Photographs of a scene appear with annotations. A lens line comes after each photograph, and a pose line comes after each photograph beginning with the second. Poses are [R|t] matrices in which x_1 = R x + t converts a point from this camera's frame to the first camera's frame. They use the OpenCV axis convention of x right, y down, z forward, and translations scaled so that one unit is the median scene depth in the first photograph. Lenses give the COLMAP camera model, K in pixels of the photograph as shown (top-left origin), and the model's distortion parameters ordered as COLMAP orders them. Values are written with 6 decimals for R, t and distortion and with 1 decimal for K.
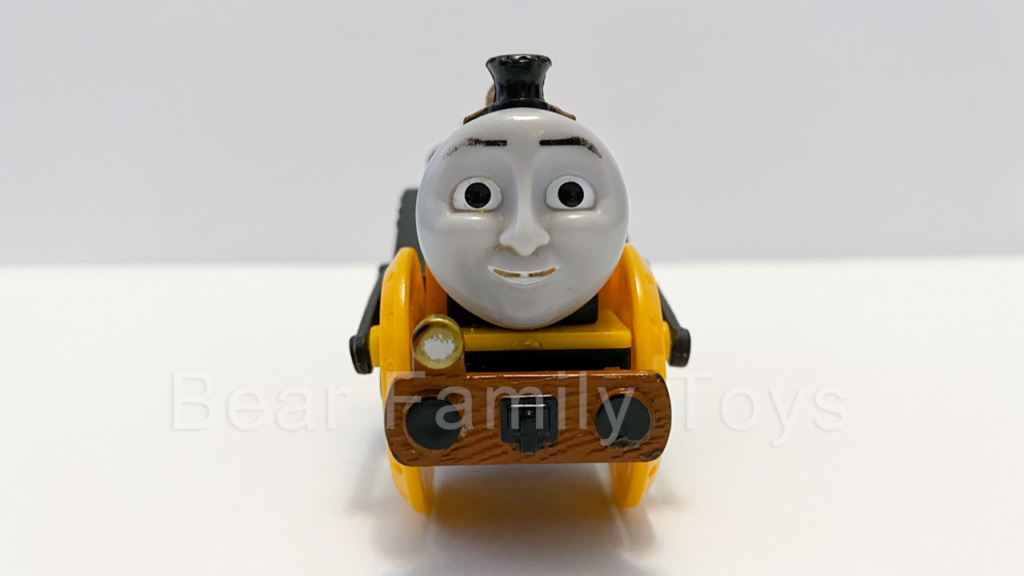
lens RADIAL K [[854.2, 0, 509.7], [0, 854.2, 282.8], [0, 0, 1]] dist [-0.005633, -0.000712]
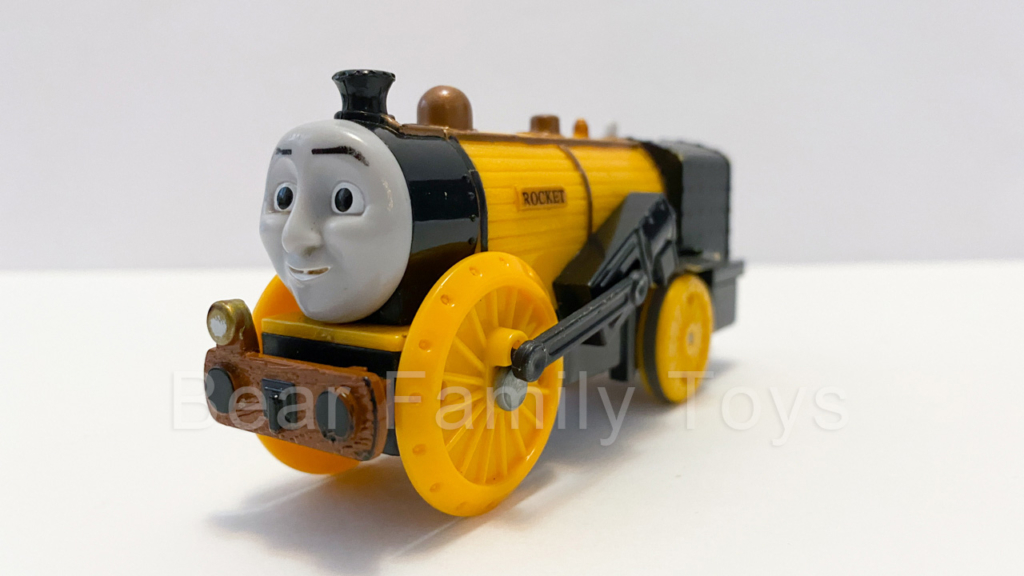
lens RADIAL K [[854.2, 0, 509.8], [0, 854.2, 295.2], [0, 0, 1]] dist [-0.005633, -0.000712]
pose [[0.813140, 0.093532, -0.574504, 0.864509], [-0.087119, 0.995444, 0.038756, -0.044817], [0.575511, 0.018536, 0.817584, 0.252334]]
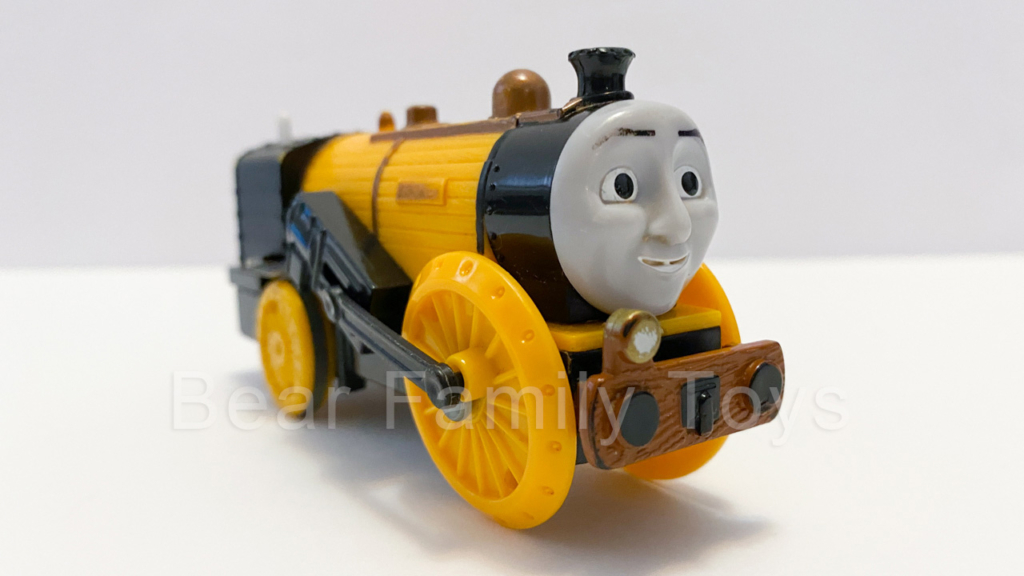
lens RADIAL K [[854.2, 0, 505.0], [0, 854.2, 285.9], [0, 0, 1]] dist [-0.005633, -0.000712]
pose [[0.836417, -0.087126, 0.541124, -0.697990], [0.093755, 0.995477, 0.015364, -0.015408], [-0.540015, 0.037882, 0.840802, 0.248052]]
